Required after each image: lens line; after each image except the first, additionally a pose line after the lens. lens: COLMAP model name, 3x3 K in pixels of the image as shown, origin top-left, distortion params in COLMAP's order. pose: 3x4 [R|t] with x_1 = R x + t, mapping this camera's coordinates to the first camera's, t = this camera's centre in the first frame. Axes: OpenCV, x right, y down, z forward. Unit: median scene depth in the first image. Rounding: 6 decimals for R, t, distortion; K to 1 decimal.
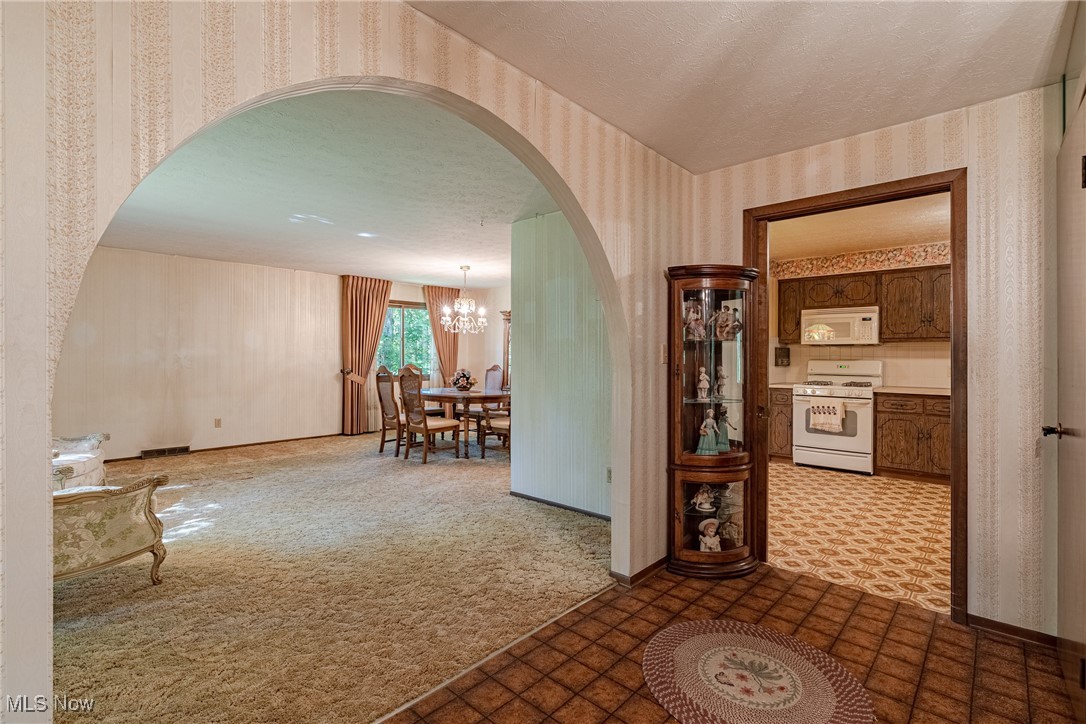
lens RADIAL K [[498.4, 0, 542.0], [0, 498.4, 358.8], [0, 0, 1]] dist [-0.002493, -0.000231]
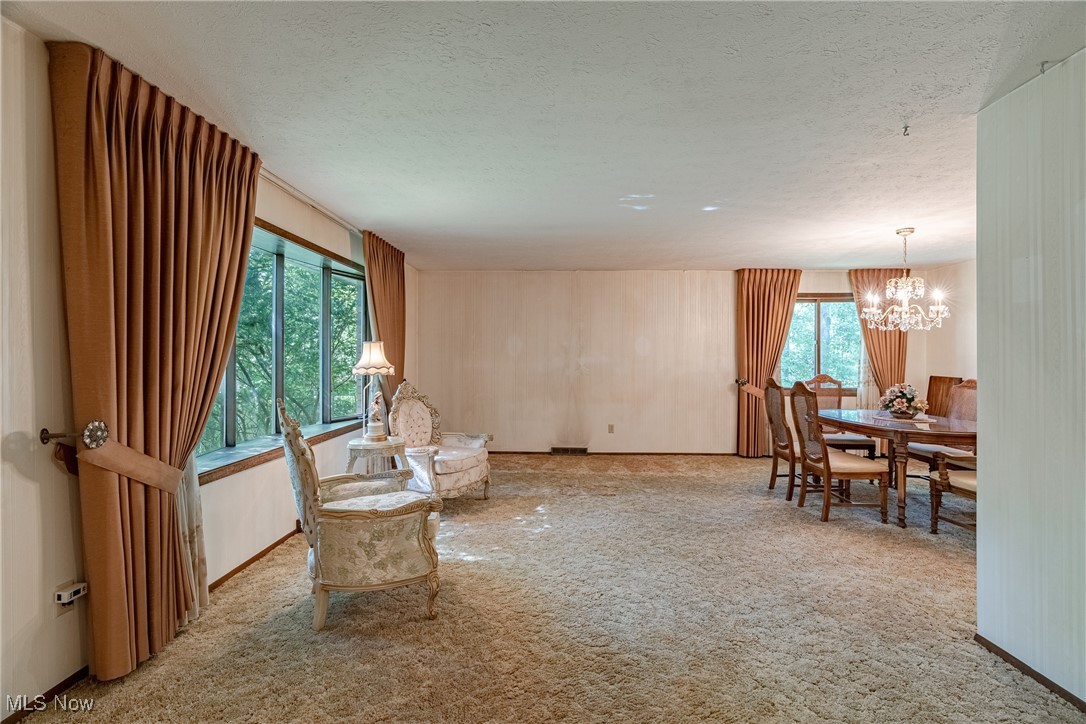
lens RADIAL K [[489.3, 0, 543.0], [0, 489.3, 357.9], [0, 0, 1]] dist [-0.002791, 0.000832]
pose [[0.661129, -0.003202, -0.750266, 0.014334], [-0.005416, 0.999944, -0.009040, -0.007414], [0.750253, 0.010040, 0.661075, 0.235182]]
